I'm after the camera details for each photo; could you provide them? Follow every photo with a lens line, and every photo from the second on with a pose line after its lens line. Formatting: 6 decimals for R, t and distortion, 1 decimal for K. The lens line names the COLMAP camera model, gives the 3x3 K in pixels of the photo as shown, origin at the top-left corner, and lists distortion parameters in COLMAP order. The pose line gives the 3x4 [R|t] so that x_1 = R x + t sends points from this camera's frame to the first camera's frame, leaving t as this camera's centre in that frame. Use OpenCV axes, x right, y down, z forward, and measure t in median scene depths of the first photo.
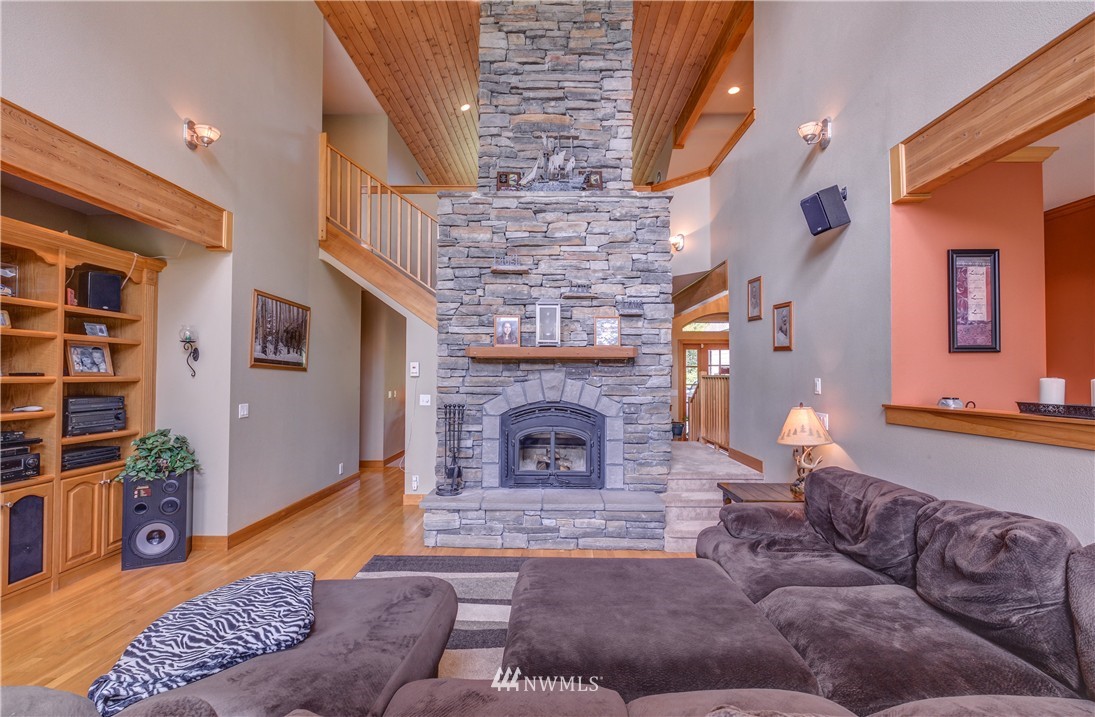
lens RADIAL K [[495.0, 0, 548.6], [0, 495.0, 362.2], [0, 0, 1]] dist [-0.002206, 0.000569]
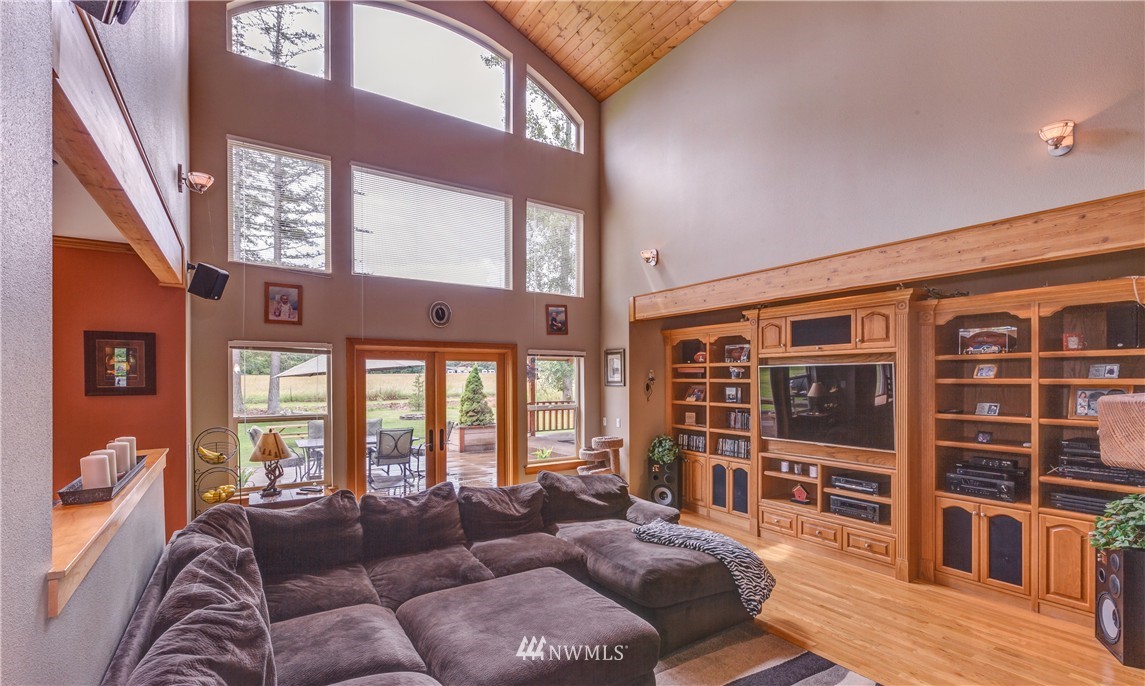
lens RADIAL K [[515.7, 0, 579.8], [0, 515.7, 379.2], [0, 0, 1]] dist [-0.001763, 0.000169]
pose [[-0.827739, -0.001914, -0.561110, 0.466348], [0.011464, 0.999728, -0.020322, -0.043993], [0.560996, -0.023254, -0.827492, 1.305117]]
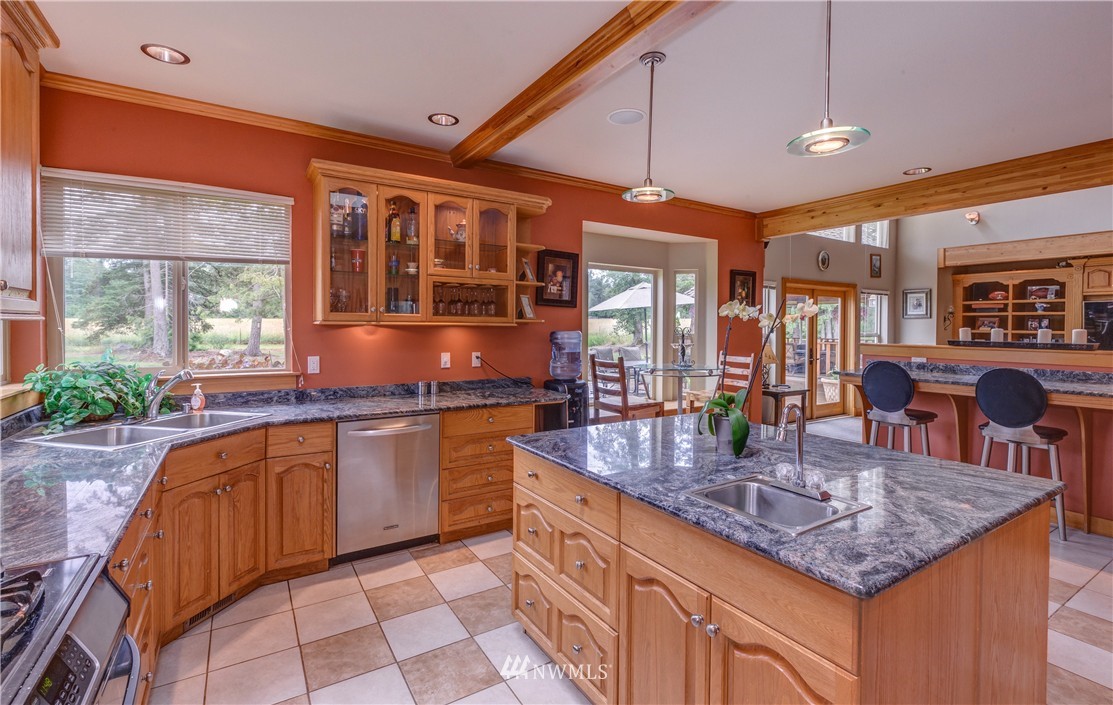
lens RADIAL K [[499.6, 0, 569.3], [0, 499.6, 334.1], [0, 0, 1]] dist [0.004593, -0.003437]
pose [[-0.836172, -0.001717, -0.548464, 1.972844], [0.001364, 0.999985, -0.005210, 0.029634], [0.548465, -0.005104, -0.836158, 0.869752]]
